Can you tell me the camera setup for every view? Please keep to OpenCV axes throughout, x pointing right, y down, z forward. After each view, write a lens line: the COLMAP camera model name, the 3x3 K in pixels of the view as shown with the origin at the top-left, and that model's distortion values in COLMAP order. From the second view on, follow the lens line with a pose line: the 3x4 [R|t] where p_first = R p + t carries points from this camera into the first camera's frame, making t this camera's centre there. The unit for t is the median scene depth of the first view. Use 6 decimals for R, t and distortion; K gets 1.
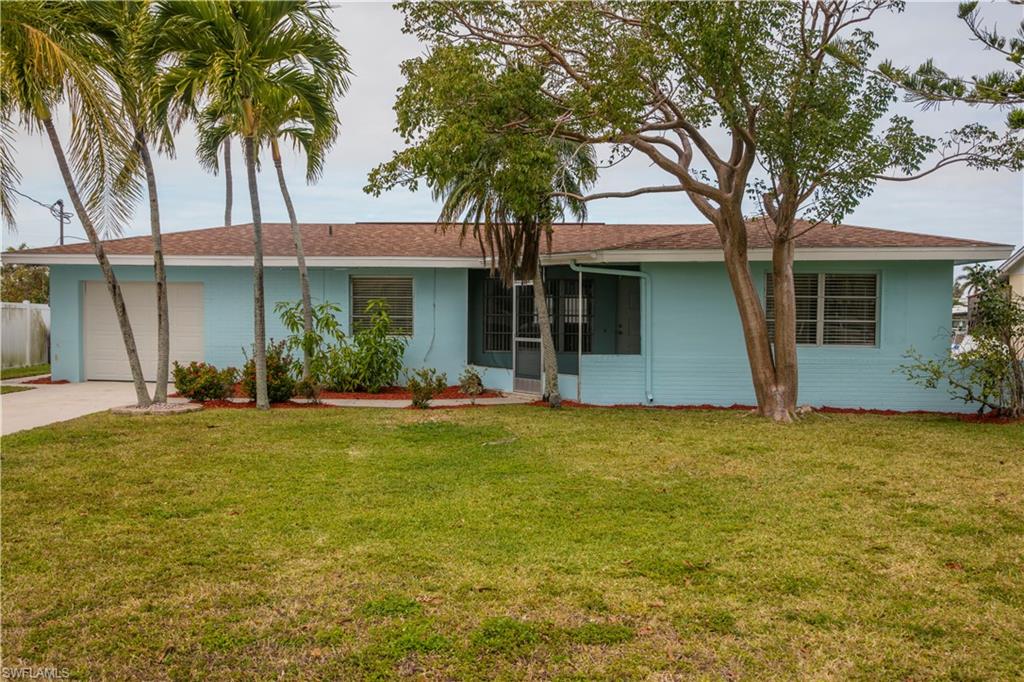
lens RADIAL K [[962.8, 0, 512.0], [0, 962.8, 341.0], [0, 0, 1]] dist [0.001857, 0.005057]
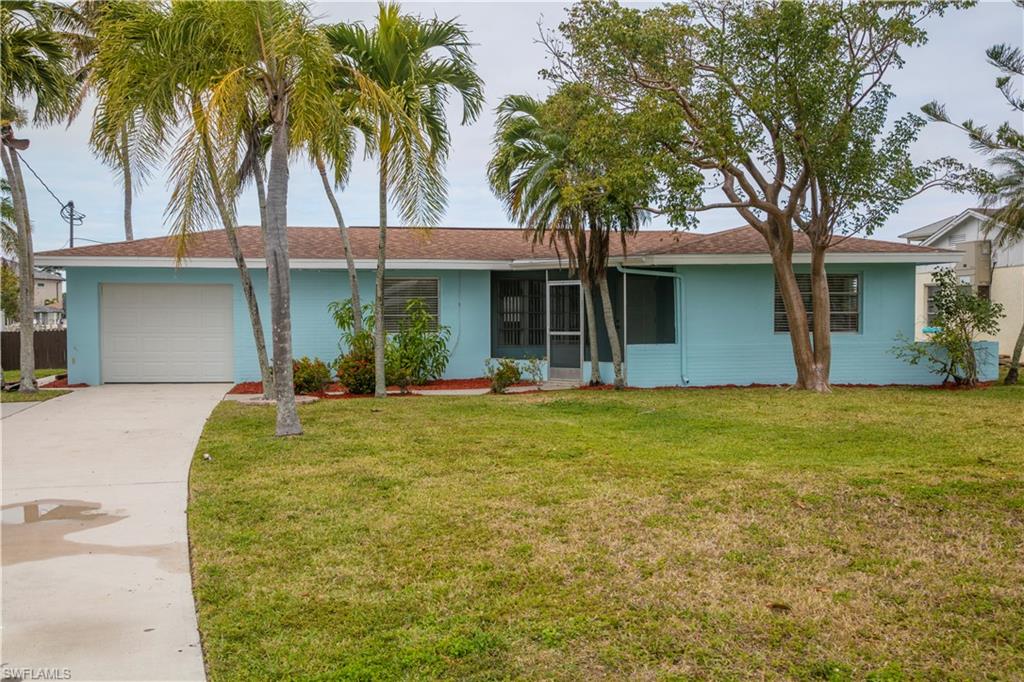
lens RADIAL K [[1021.5, 0, 512.0], [0, 1021.5, 341.0], [0, 0, 1]] dist [0.005713, 0.002701]
pose [[0.970856, -0.018910, 0.238917, -0.365513], [0.020192, 0.999792, -0.002919, 0.011020], [-0.238812, 0.007658, 0.971036, -0.162243]]
